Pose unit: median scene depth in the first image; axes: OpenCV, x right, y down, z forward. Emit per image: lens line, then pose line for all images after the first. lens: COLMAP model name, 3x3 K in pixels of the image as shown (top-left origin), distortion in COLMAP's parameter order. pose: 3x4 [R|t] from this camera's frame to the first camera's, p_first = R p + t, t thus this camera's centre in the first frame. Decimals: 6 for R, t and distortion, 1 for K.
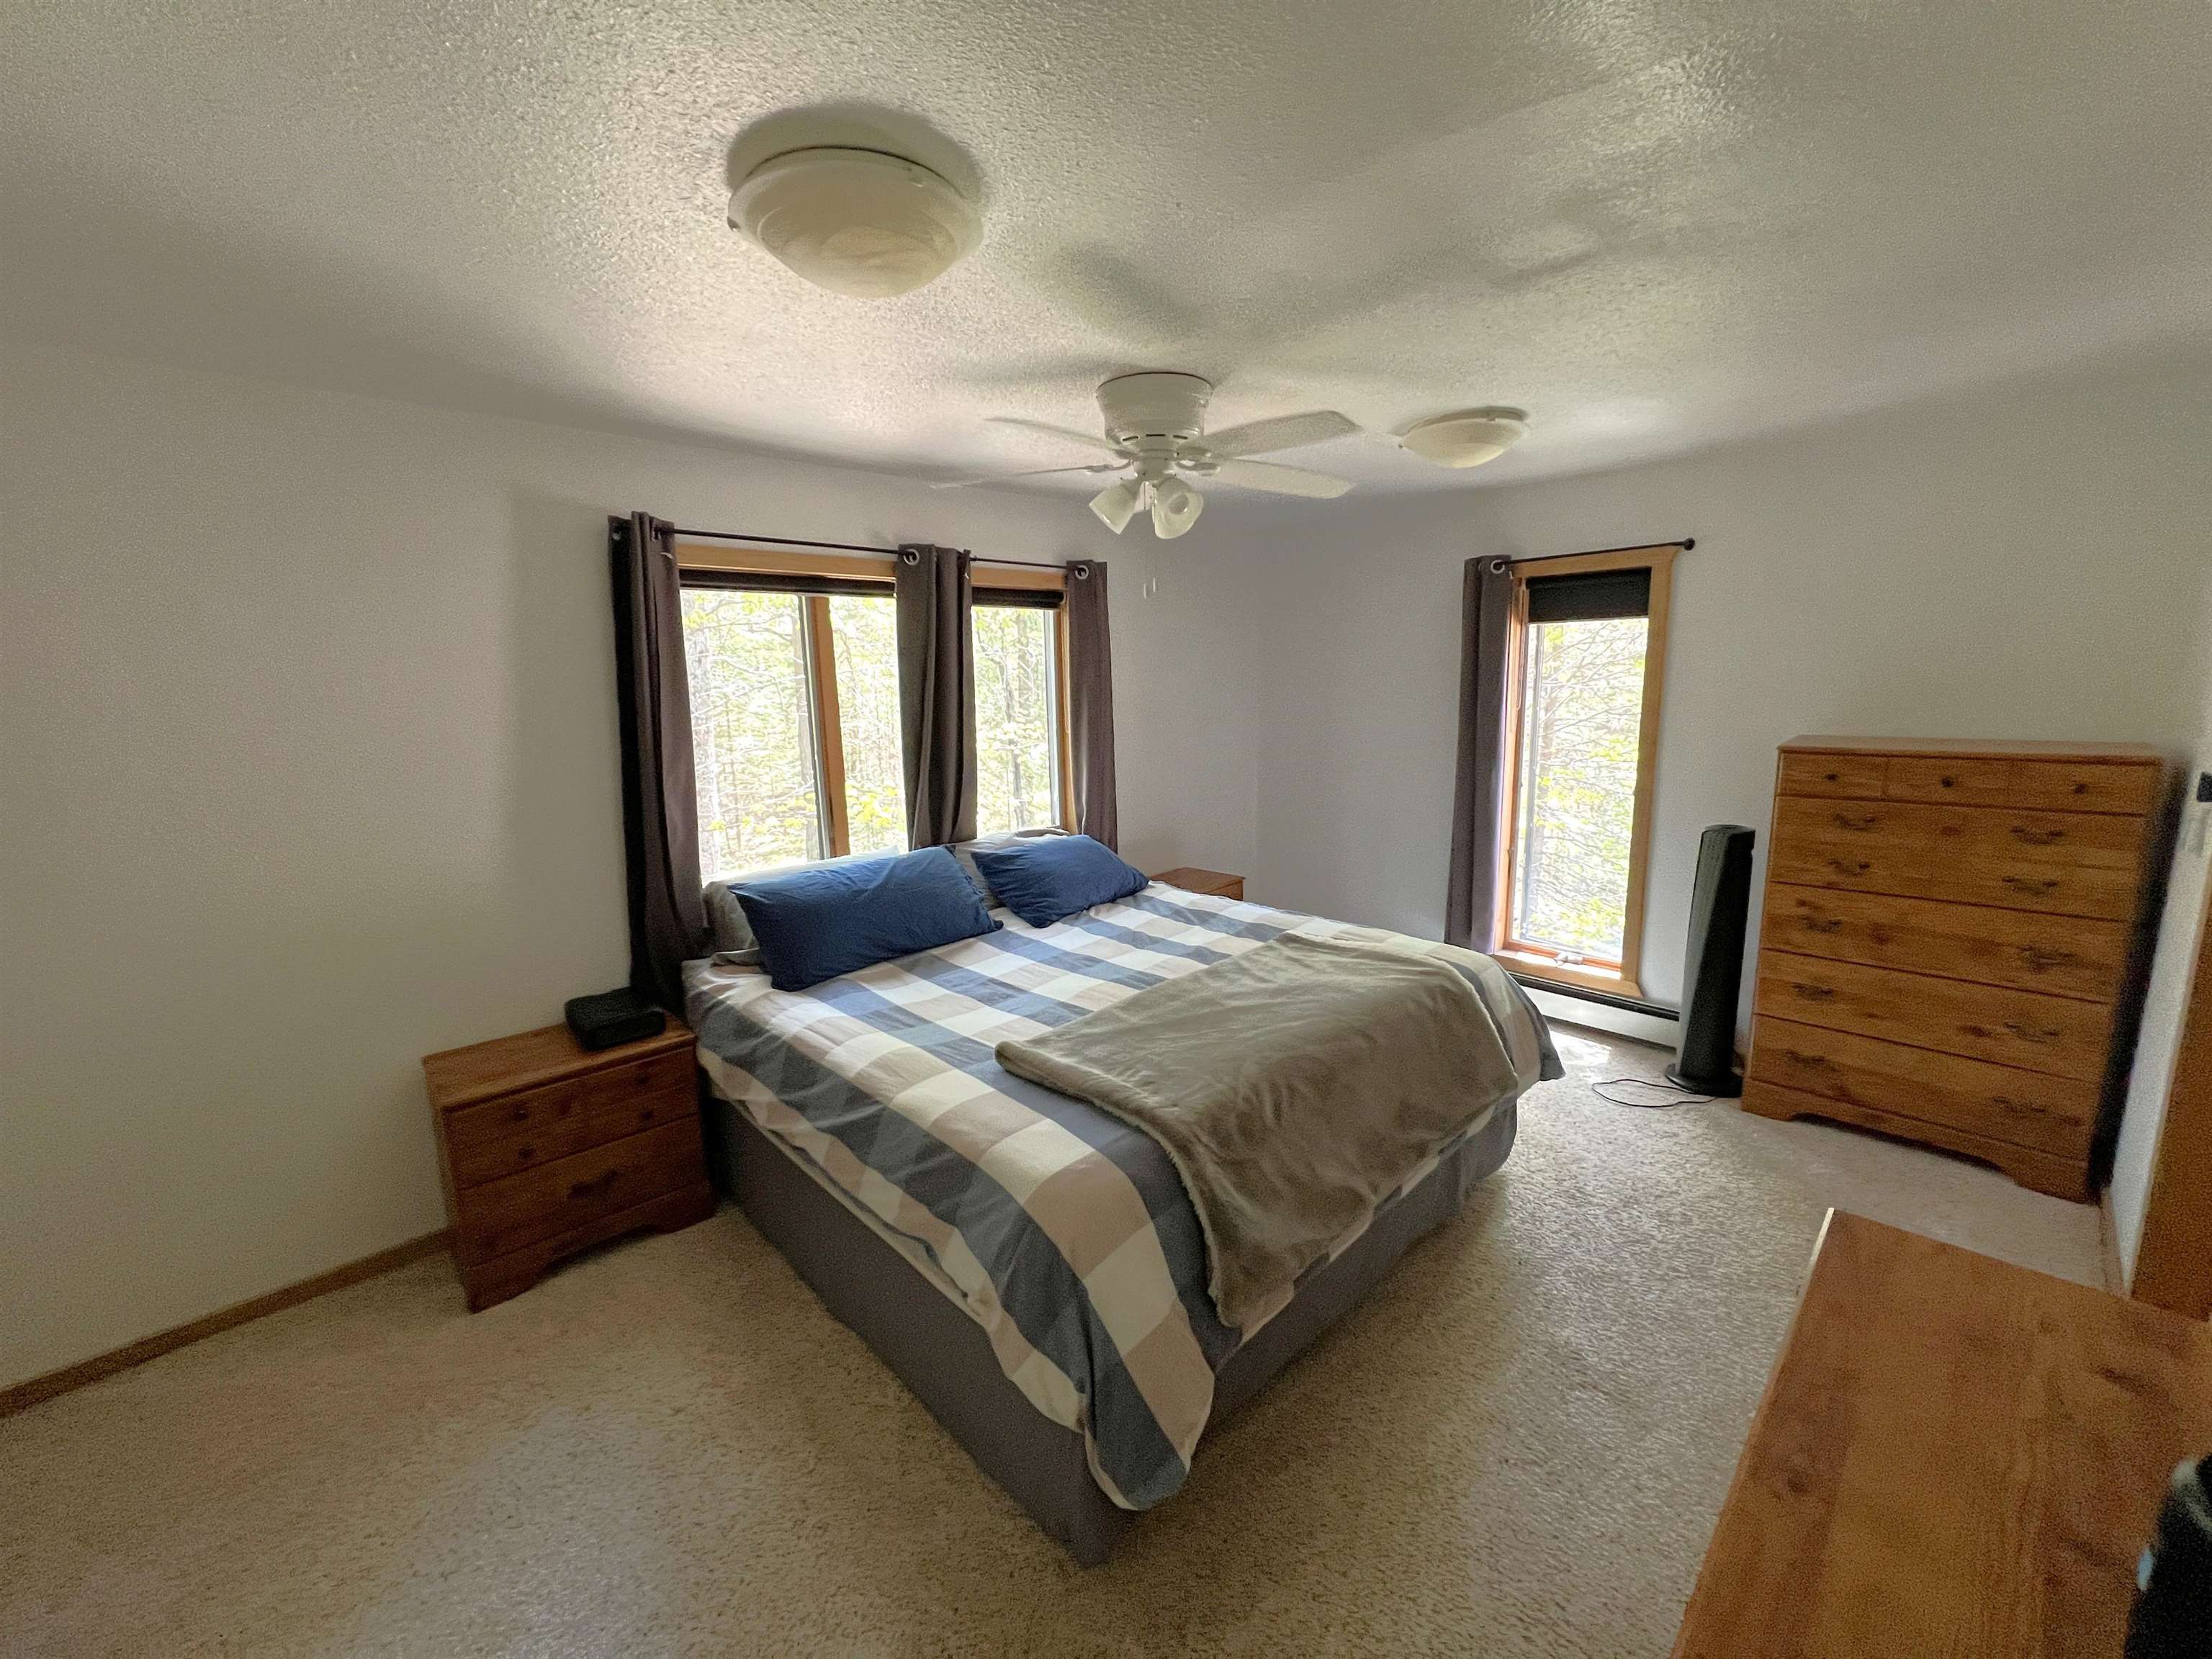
lens RADIAL K [[878.2, 0, 1097.8], [0, 878.2, 815.1], [0, 0, 1]] dist [-0.003928, -0.000084]
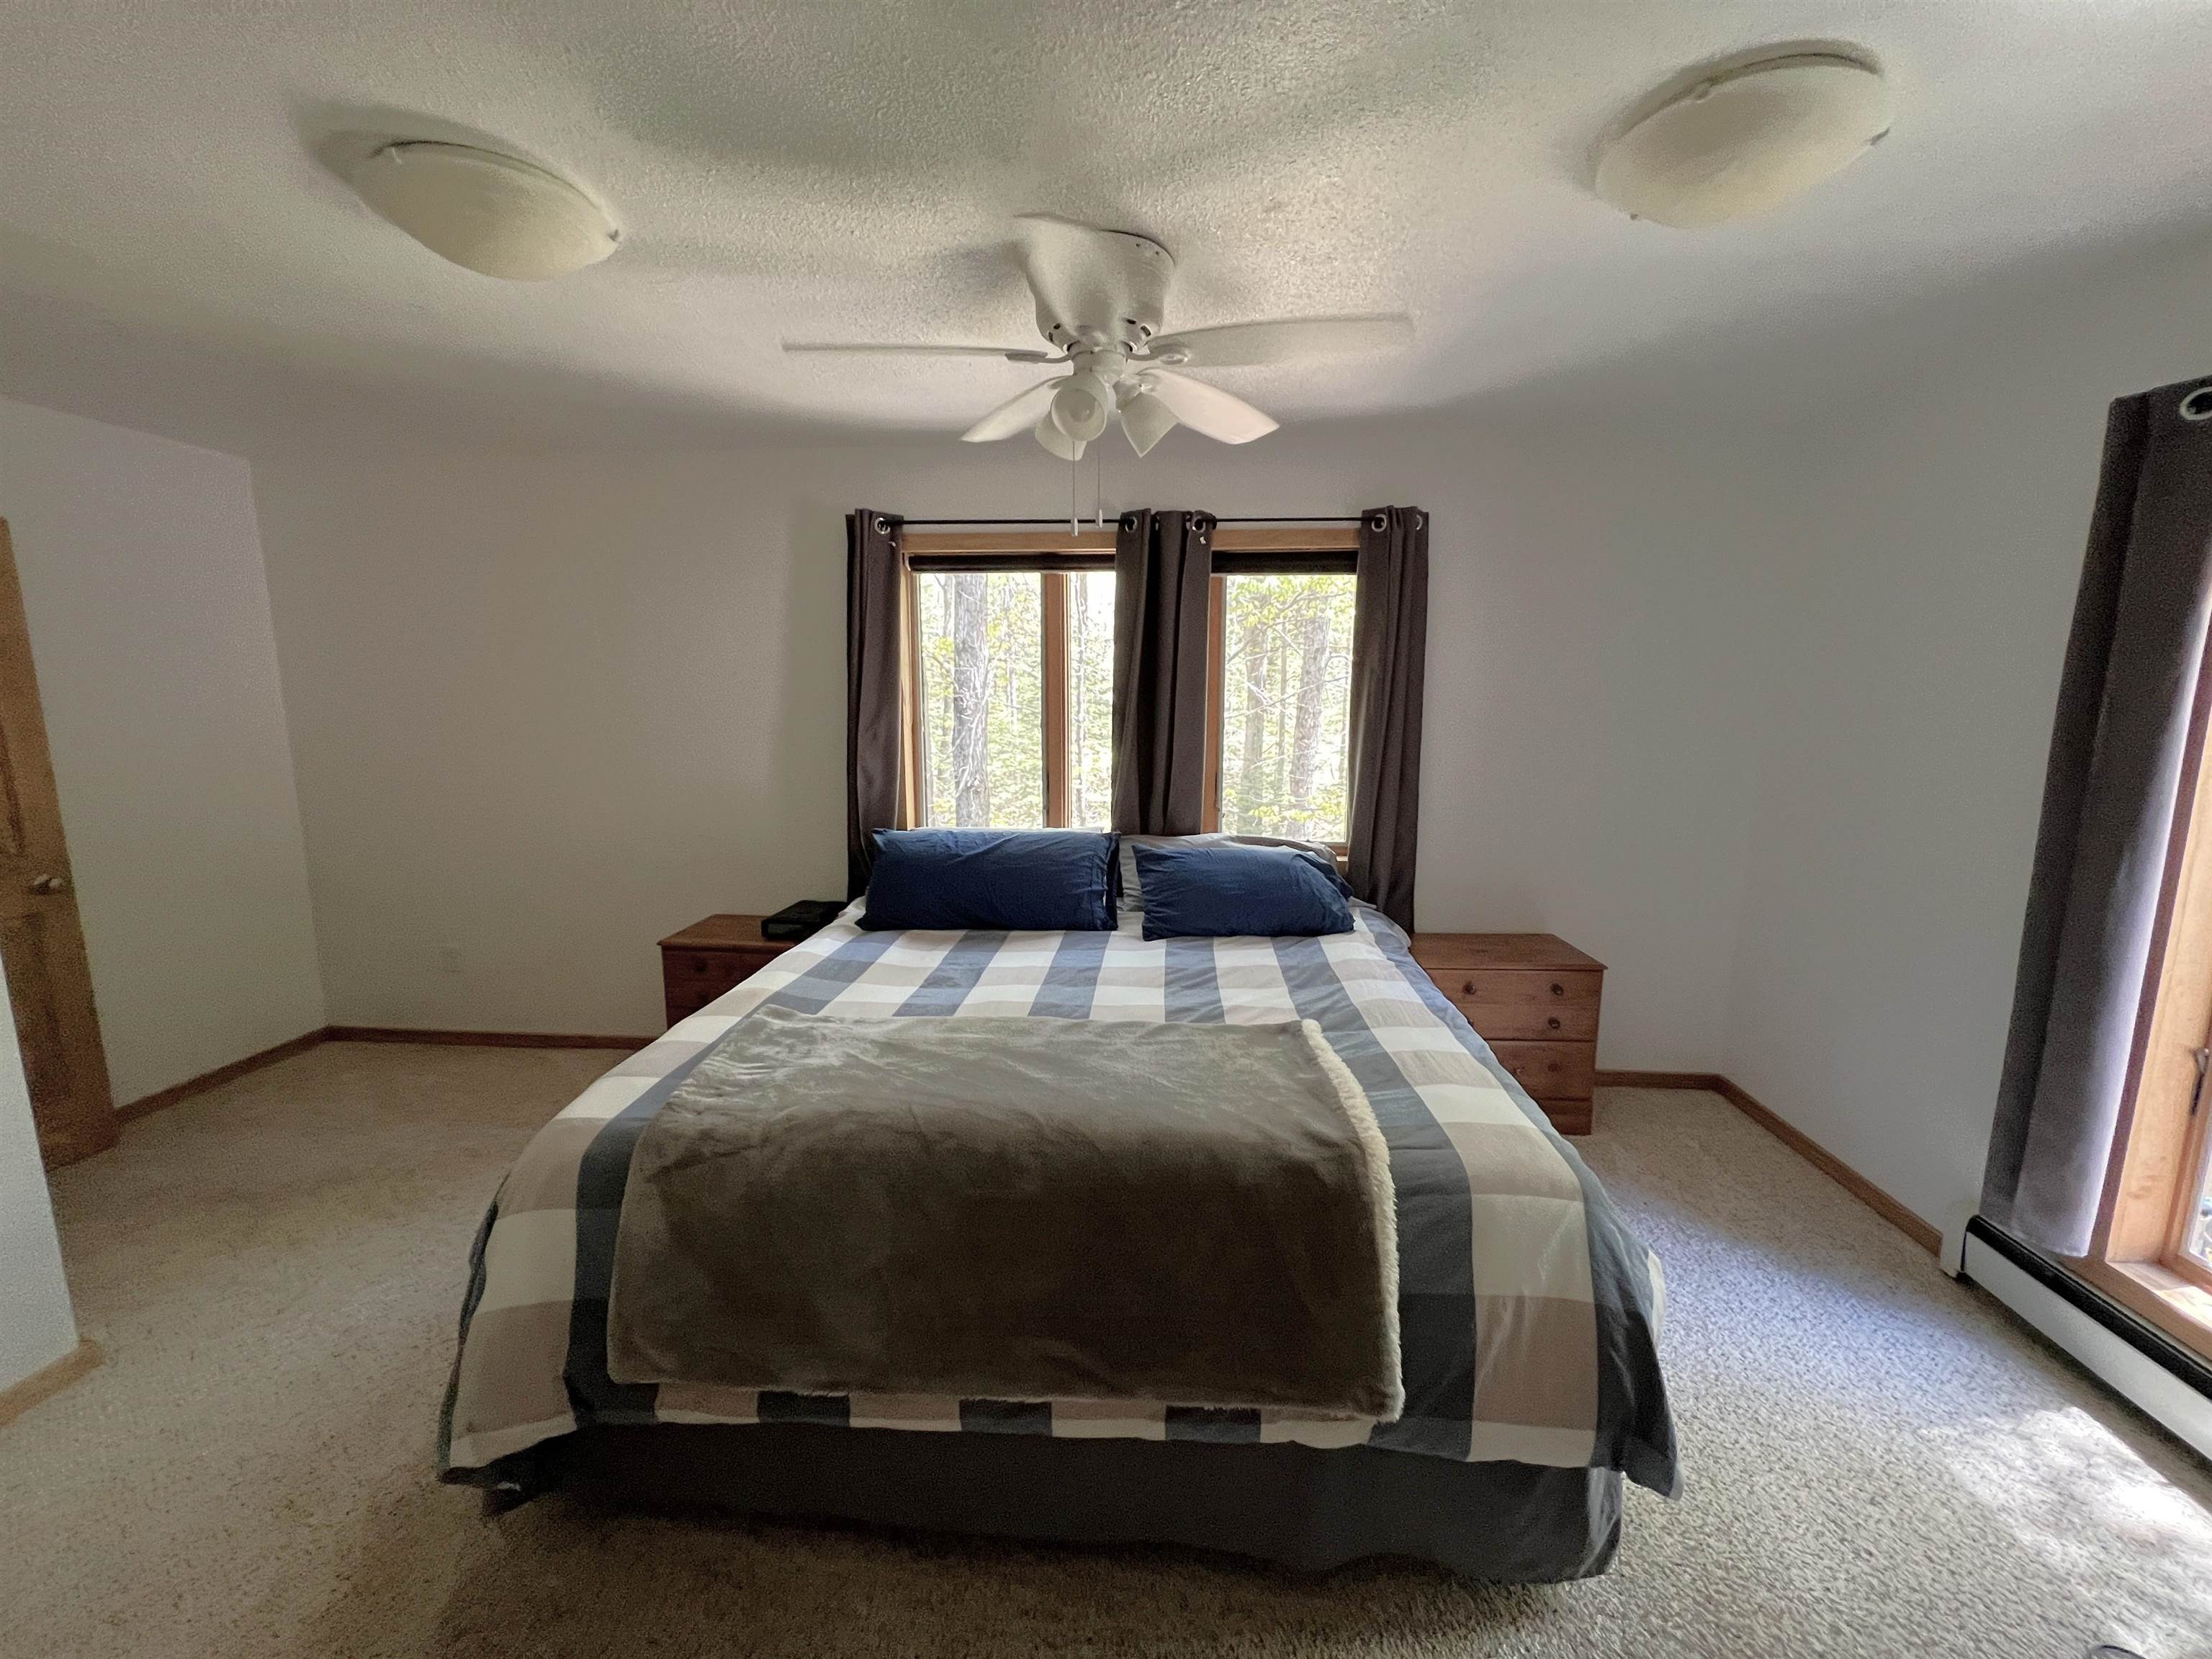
lens RADIAL K [[884.9, 0, 1109.3], [0, 884.9, 833.0], [0, 0, 1]] dist [-0.000683, 0.000446]
pose [[0.679067, 0.151077, -0.718362, 0.506692], [-0.132737, 0.987732, 0.082252, -0.043278], [0.721976, 0.039498, 0.690790, 0.343874]]
